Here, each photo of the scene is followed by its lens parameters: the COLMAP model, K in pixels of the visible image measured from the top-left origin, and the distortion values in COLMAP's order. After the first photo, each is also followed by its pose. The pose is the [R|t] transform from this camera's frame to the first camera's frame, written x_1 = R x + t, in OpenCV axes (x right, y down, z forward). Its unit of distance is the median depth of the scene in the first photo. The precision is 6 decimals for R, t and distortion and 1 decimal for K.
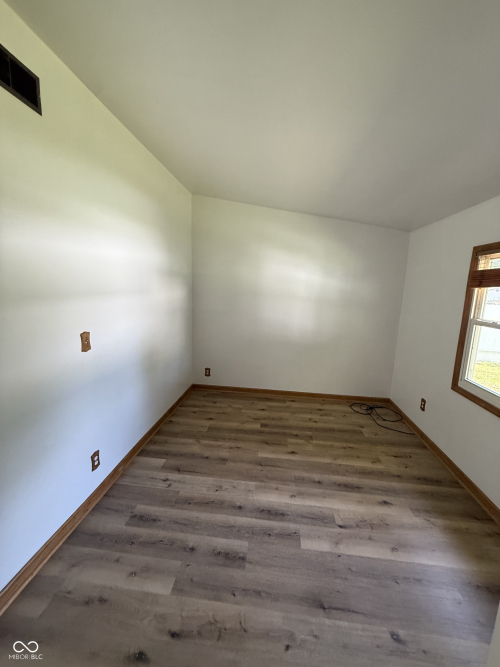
lens RADIAL K [[265.3, 0, 224.2], [0, 265.3, 331.7], [0, 0, 1]] dist [-0.000794, 0.000556]
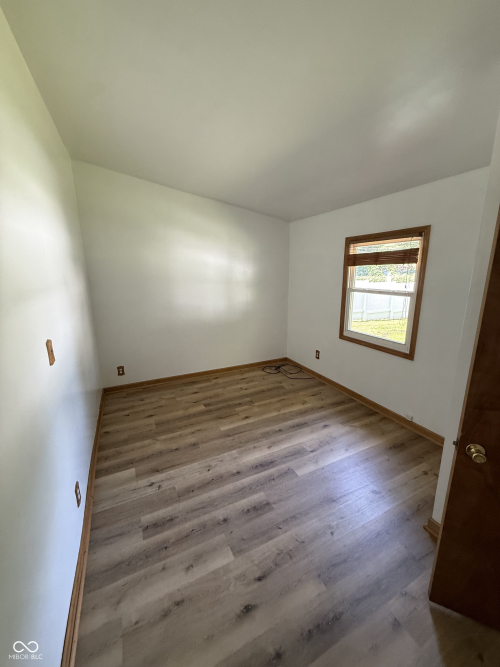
lens RADIAL K [[265.3, 0, 255.7], [0, 265.3, 329.1], [0, 0, 1]] dist [-0.000794, 0.000556]
pose [[0.844059, -0.151812, 0.514313, -0.296847], [0.125064, 0.988371, 0.086494, -0.015345], [-0.521463, -0.008684, 0.853230, 0.016425]]
